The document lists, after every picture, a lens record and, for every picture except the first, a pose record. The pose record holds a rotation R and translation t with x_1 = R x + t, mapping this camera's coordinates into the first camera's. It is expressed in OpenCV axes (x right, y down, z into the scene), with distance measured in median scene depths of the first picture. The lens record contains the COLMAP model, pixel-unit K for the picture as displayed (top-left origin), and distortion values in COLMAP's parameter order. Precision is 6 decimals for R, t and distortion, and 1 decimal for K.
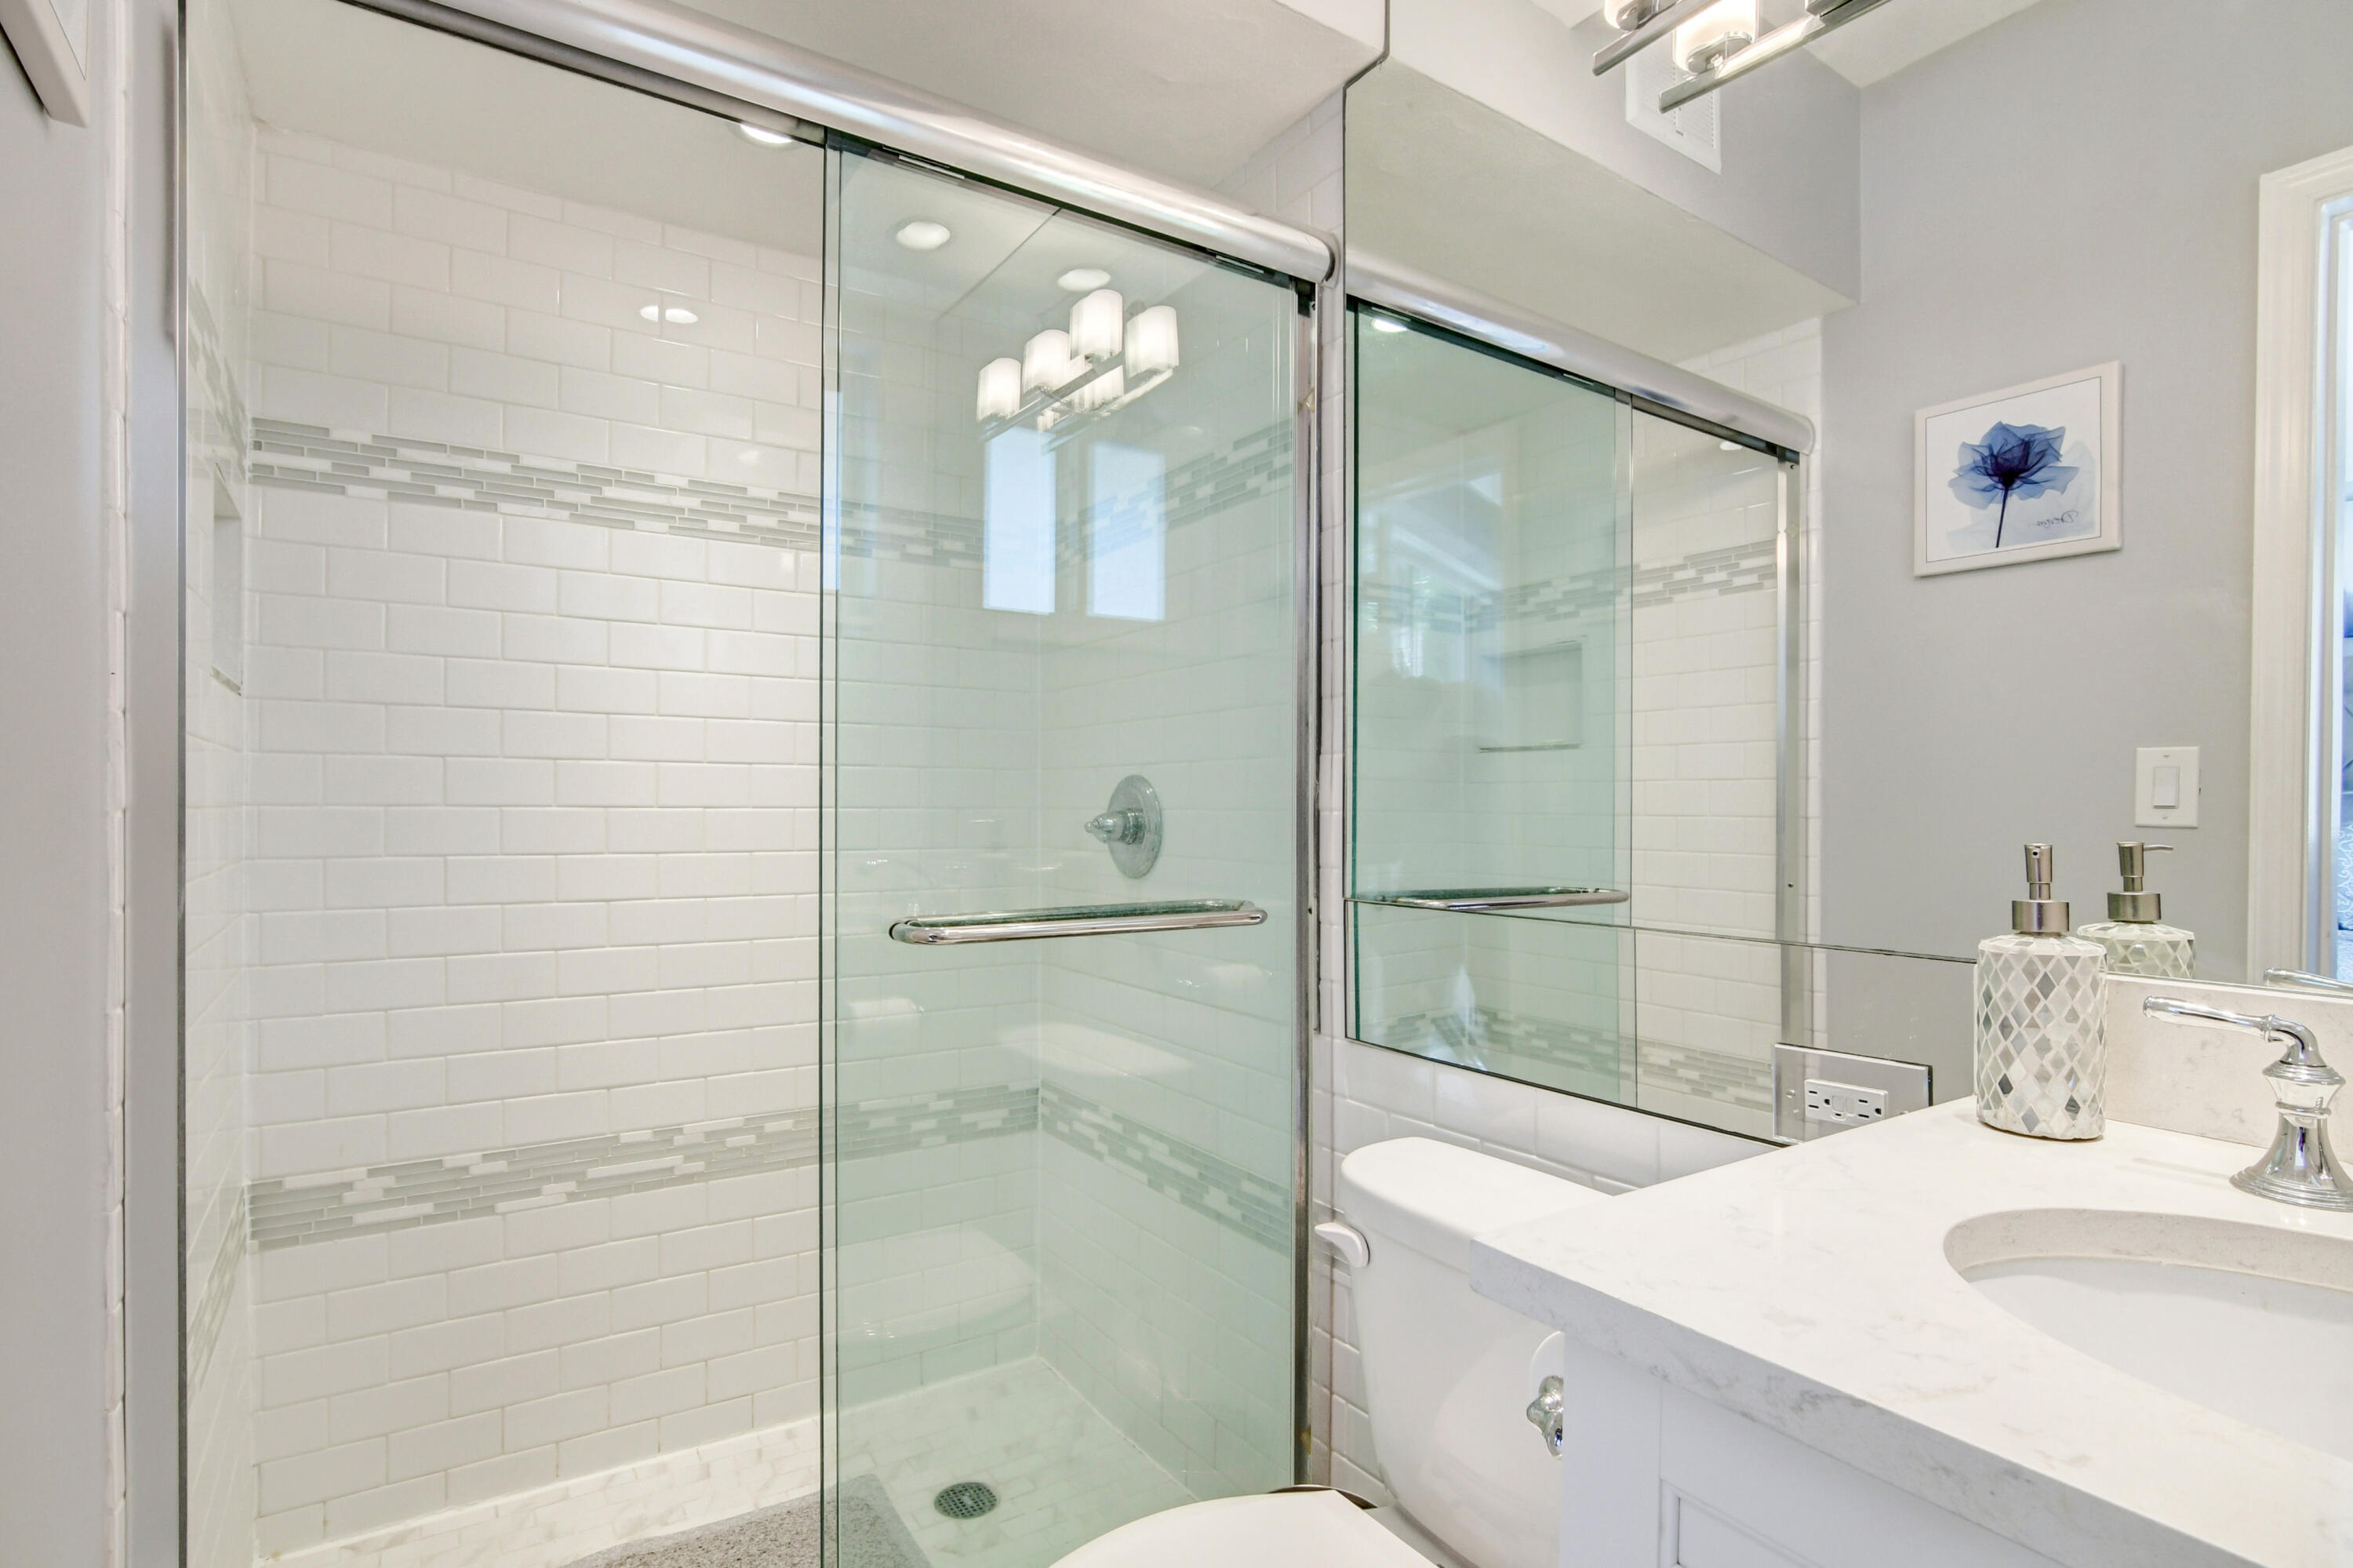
lens RADIAL K [[1146.6, 0, 1165.0], [0, 1146.6, 810.1], [0, 0, 1]] dist [-0.036388, 0.012947]
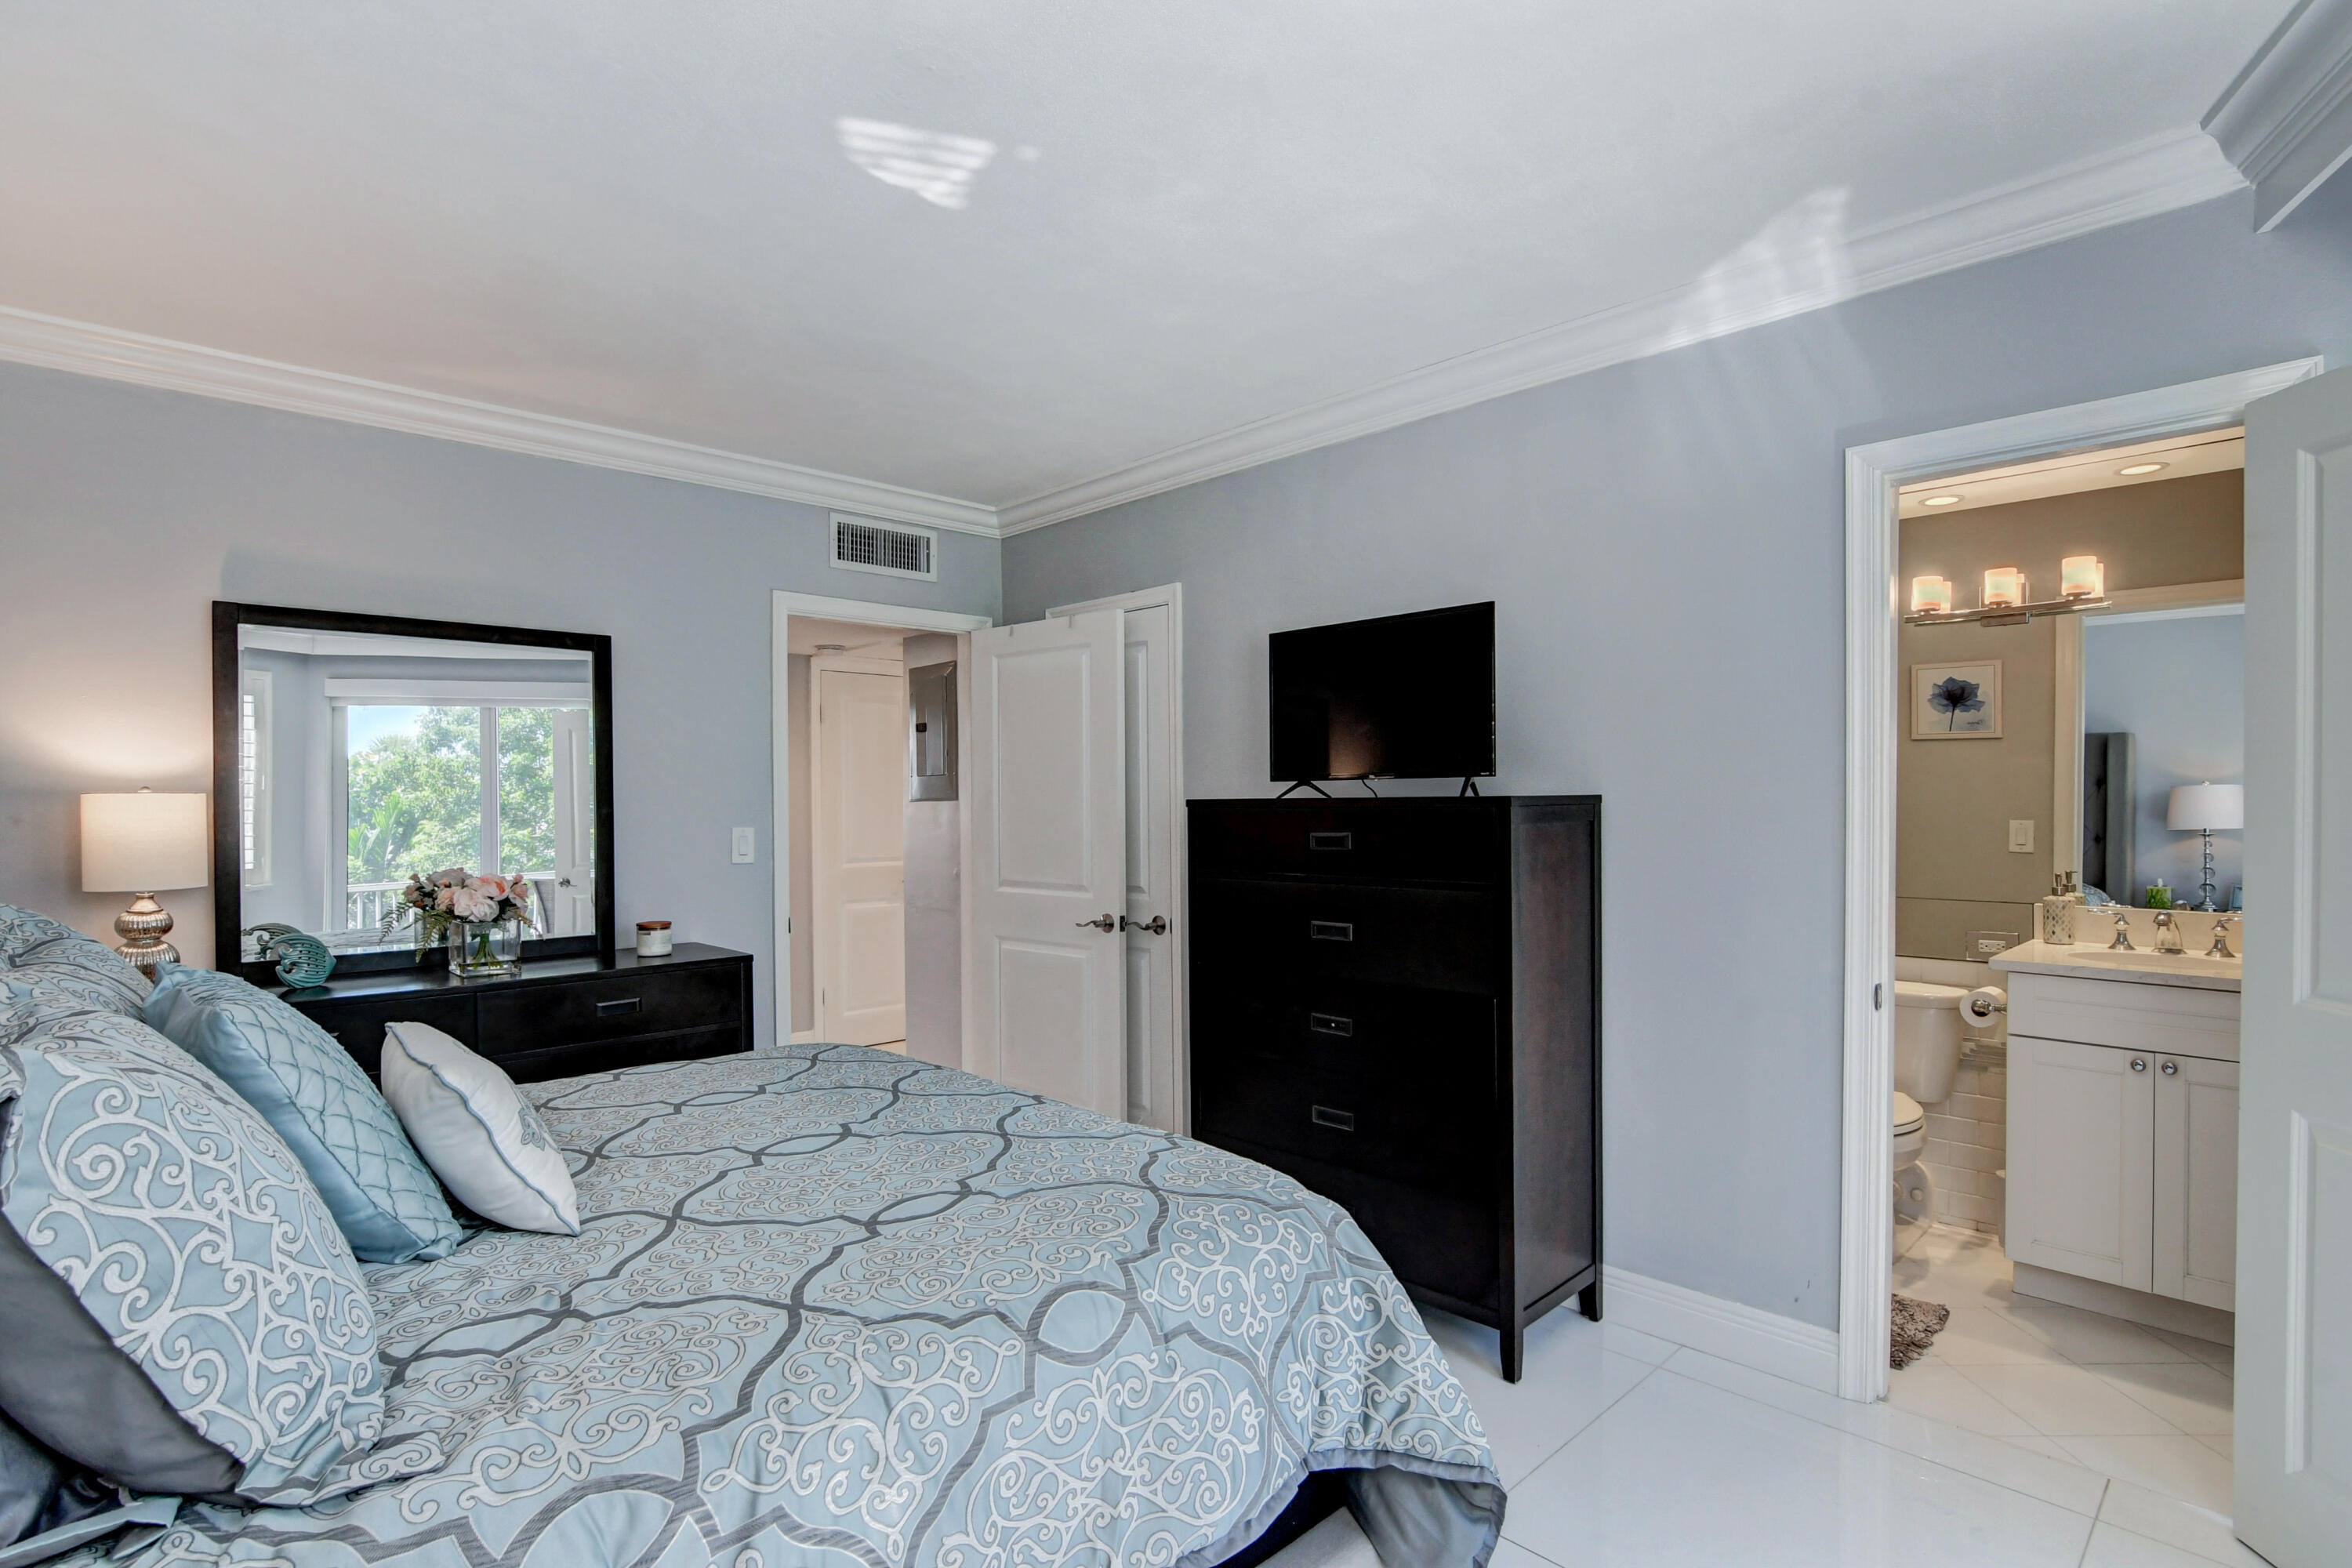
lens RADIAL K [[1146.0, 0, 1164.5], [0, 1146.0, 810.1], [0, 0, 1]] dist [-0.036388, 0.012947]
pose [[0.981110, -0.014825, 0.192884, -1.358430], [0.013415, 0.999873, 0.008616, -0.118979], [-0.192987, -0.005866, 0.981184, -1.012294]]
